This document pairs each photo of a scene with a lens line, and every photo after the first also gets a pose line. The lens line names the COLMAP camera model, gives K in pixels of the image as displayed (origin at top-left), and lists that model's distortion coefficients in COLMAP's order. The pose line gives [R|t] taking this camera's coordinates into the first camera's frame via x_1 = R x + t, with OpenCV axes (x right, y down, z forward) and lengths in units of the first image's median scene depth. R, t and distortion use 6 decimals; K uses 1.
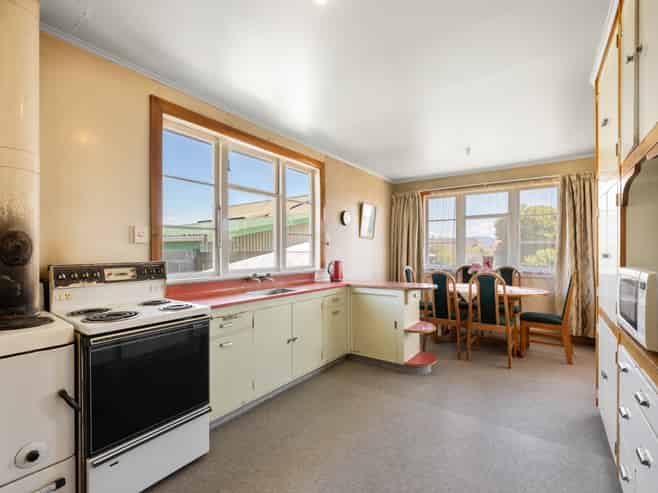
lens RADIAL K [[298.5, 0, 330.3], [0, 298.5, 250.3], [0, 0, 1]] dist [-0.002223, 0.000095]
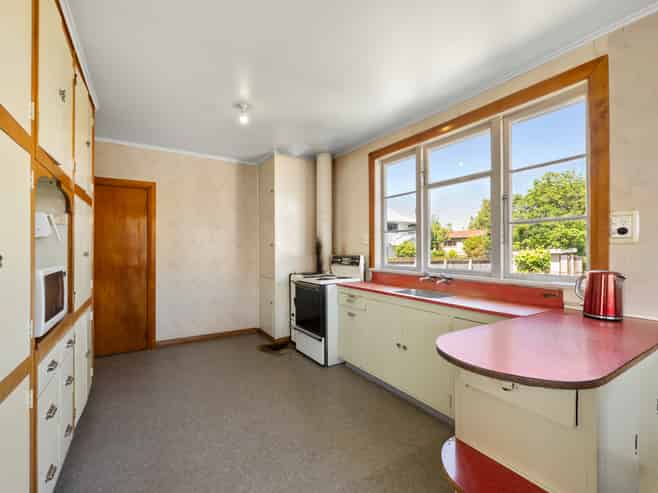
lens RADIAL K [[292.6, 0, 328.9], [0, 292.6, 247.7], [0, 0, 1]] dist [-0.000409, -0.000290]
pose [[-0.362445, -0.006011, -0.931986, 0.805750], [0.000421, 0.999978, -0.006613, 0.004793], [0.932005, -0.002790, -0.362435, 1.145617]]
